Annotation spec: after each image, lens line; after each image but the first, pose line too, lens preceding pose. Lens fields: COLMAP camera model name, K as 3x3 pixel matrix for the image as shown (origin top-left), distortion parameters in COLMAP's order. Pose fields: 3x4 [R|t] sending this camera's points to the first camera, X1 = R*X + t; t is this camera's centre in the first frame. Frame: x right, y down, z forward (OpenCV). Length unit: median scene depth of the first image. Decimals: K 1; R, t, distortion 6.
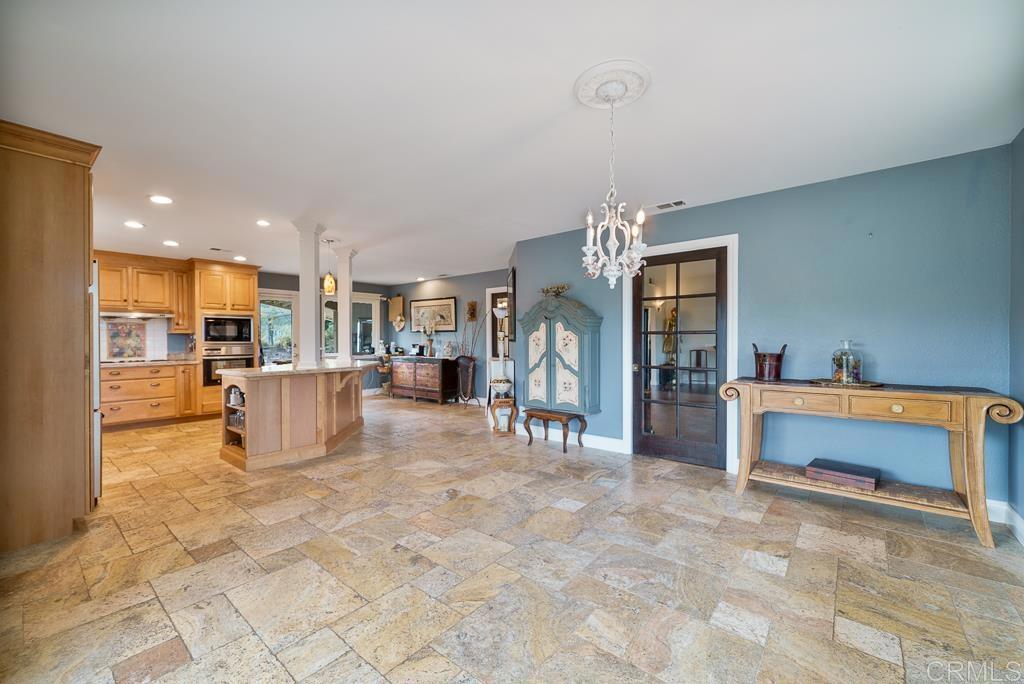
lens RADIAL K [[423.8, 0, 501.8], [0, 423.8, 344.0], [0, 0, 1]] dist [0.000187, -0.000148]
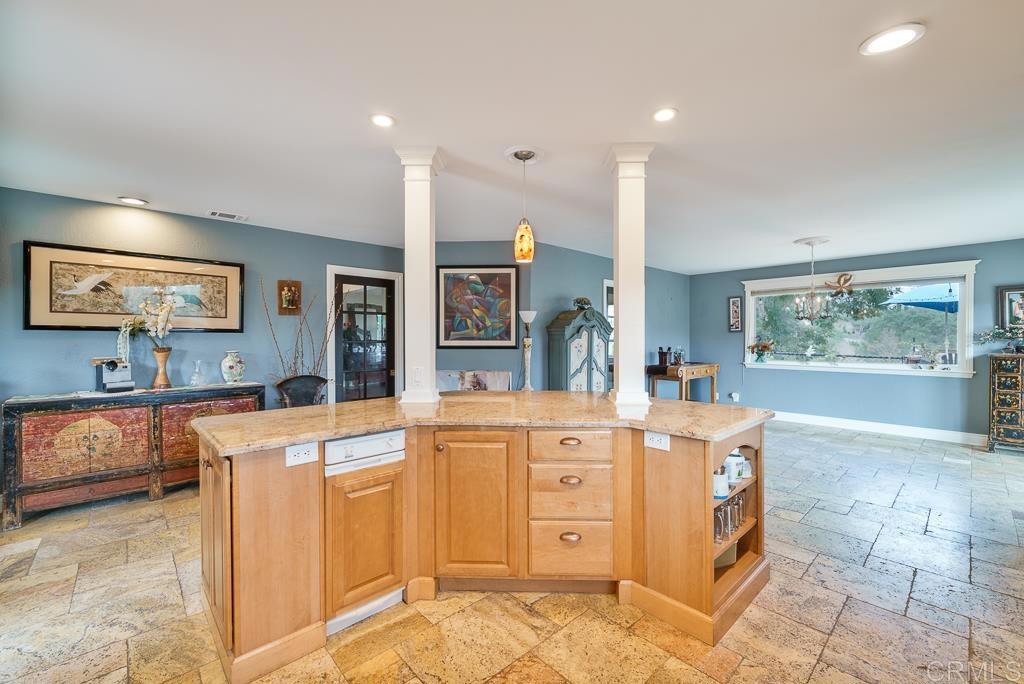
lens RADIAL K [[423.8, 0, 520.6], [0, 423.8, 342.8], [0, 0, 1]] dist [0.000187, -0.000148]
pose [[0.106503, -0.007029, 0.994288, -1.270503], [0.010673, 0.999925, 0.005926, -0.034820], [-0.994255, 0.009981, 0.106570, 1.325275]]
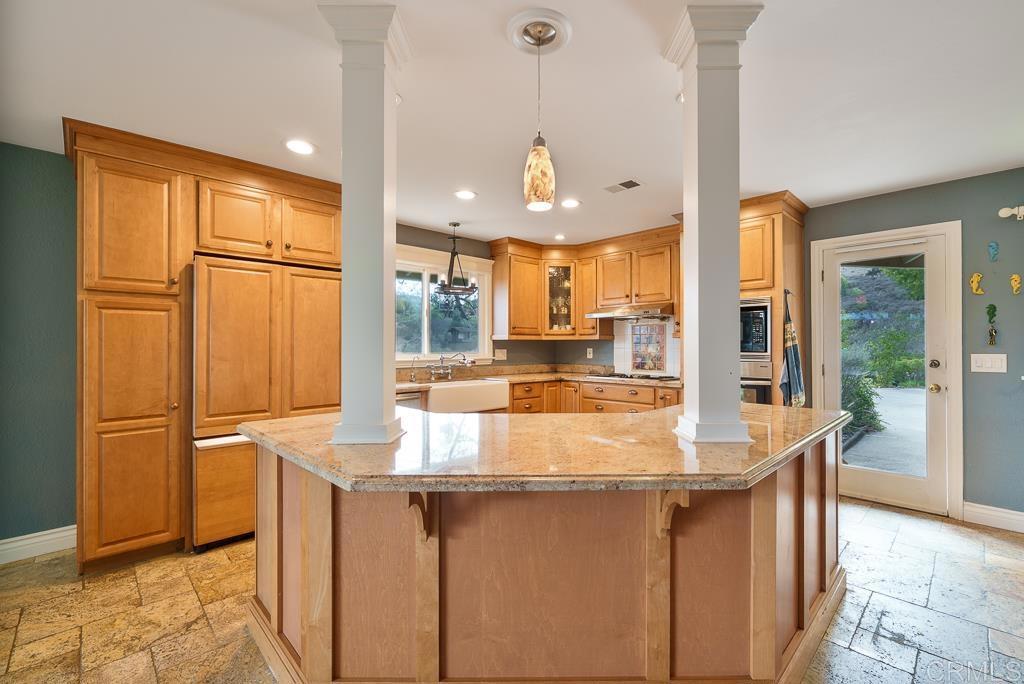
lens RADIAL K [[443.7, 0, 533.5], [0, 443.7, 341.5], [0, 0, 1]] dist [-0.002038, 0.001544]
pose [[-0.073473, -0.006596, -0.997275, -0.117915], [-0.004824, 0.999969, -0.006259, -0.023804], [0.997286, 0.004351, -0.073502, 1.414575]]
